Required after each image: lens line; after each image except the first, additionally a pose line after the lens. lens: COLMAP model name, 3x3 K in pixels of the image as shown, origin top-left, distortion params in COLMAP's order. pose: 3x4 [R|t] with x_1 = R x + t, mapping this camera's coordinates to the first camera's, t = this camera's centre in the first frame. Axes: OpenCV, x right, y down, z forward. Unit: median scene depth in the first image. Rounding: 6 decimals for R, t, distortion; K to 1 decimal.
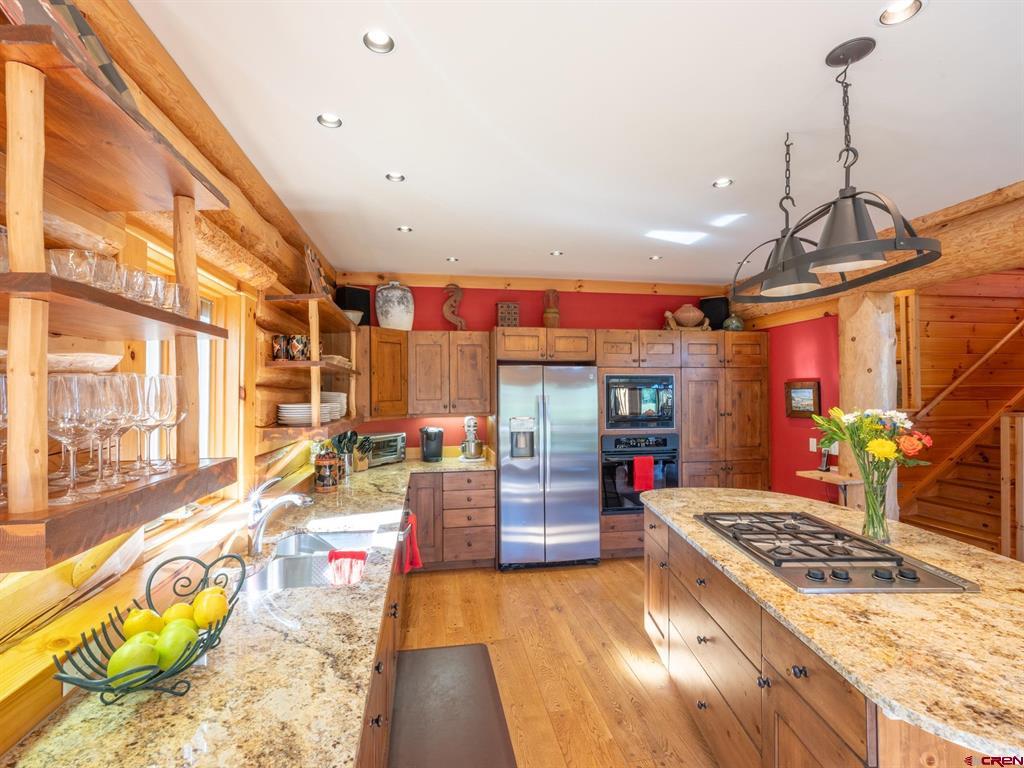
lens RADIAL K [[467.9, 0, 507.1], [0, 467.9, 388.3], [0, 0, 1]] dist [-0.004090, 0.000337]
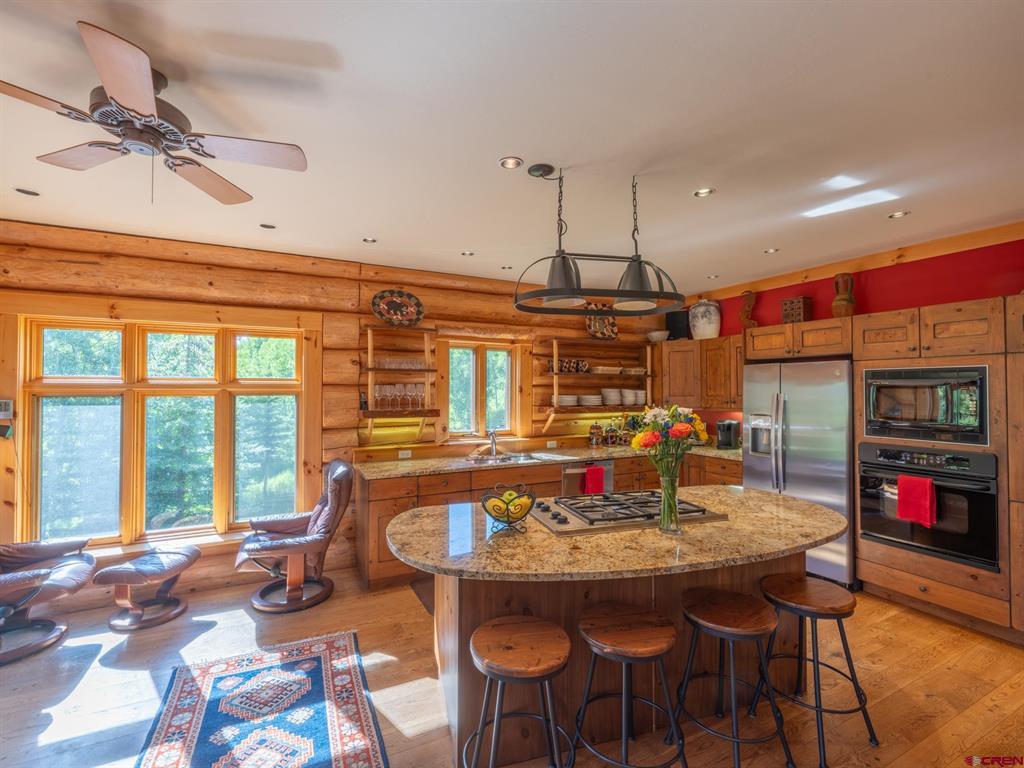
lens RADIAL K [[467.9, 0, 516.2], [0, 467.9, 382.8], [0, 0, 1]] dist [-0.004090, 0.000337]
pose [[0.304874, -0.008479, -0.952355, 0.799321], [0.006088, 0.999957, -0.006954, -0.003339], [0.952373, -0.003678, 0.304912, 0.160063]]
